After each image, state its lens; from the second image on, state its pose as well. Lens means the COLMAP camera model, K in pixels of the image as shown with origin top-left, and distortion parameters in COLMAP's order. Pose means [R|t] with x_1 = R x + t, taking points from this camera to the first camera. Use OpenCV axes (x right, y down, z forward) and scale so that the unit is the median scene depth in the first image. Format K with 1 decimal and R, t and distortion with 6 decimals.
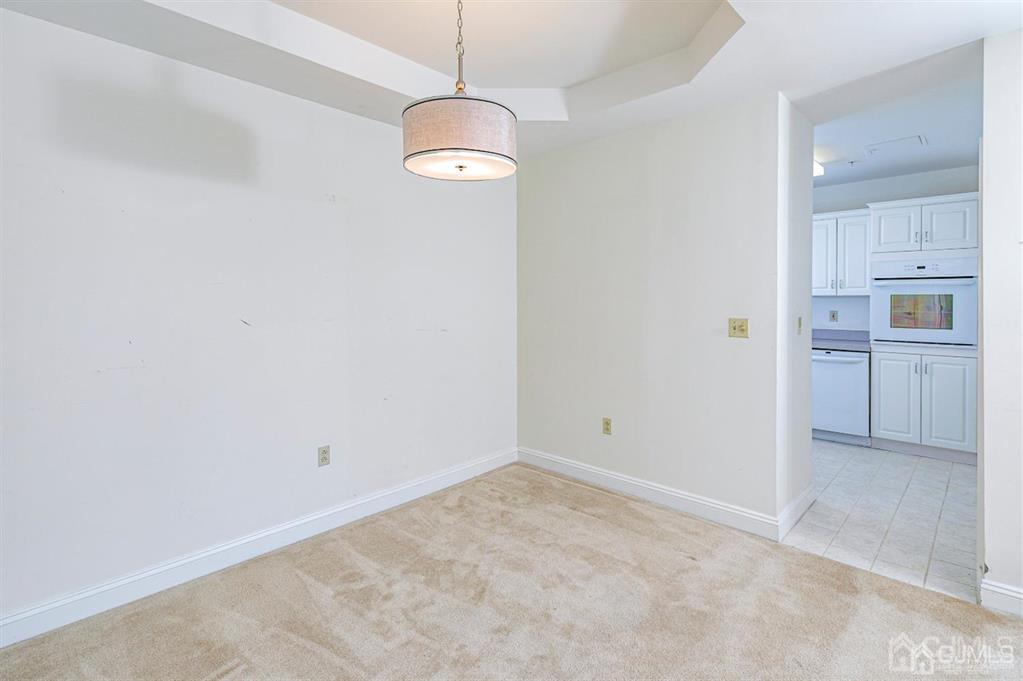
lens RADIAL K [[492.7, 0, 509.5], [0, 492.7, 313.2], [0, 0, 1]] dist [0.003281, 0.000387]
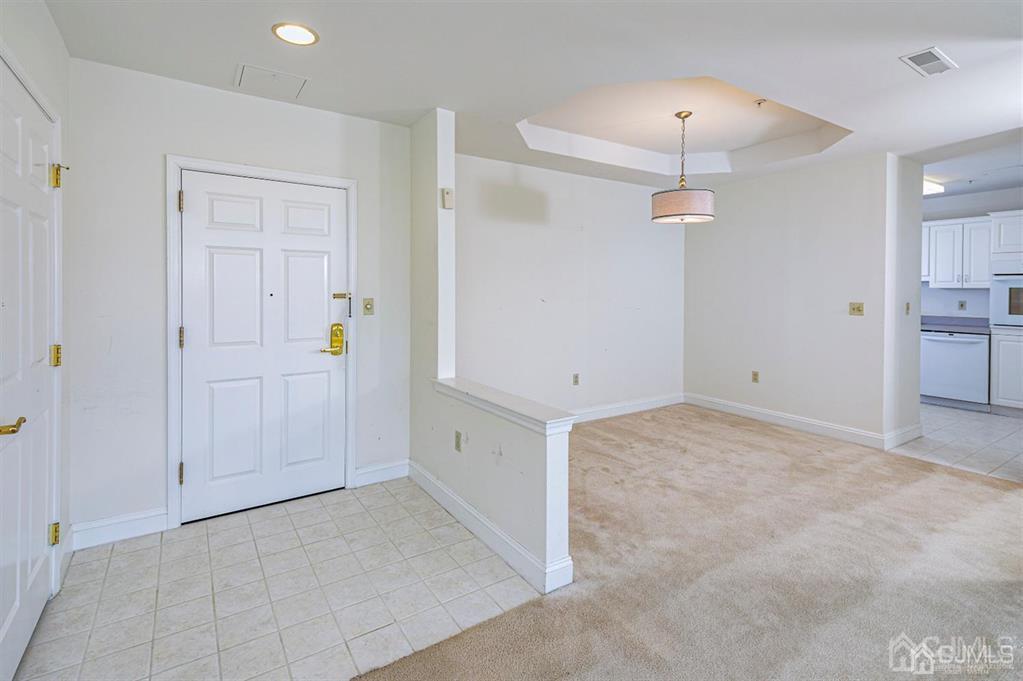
lens RADIAL K [[491.2, 0, 493.2], [0, 491.2, 298.3], [0, 0, 1]] dist [-0.001814, -0.001260]
pose [[0.967310, 0.012732, -0.253278, -0.163775], [-0.015342, 0.999848, -0.008335, 0.019919], [0.253133, 0.011948, 0.967358, -0.524019]]
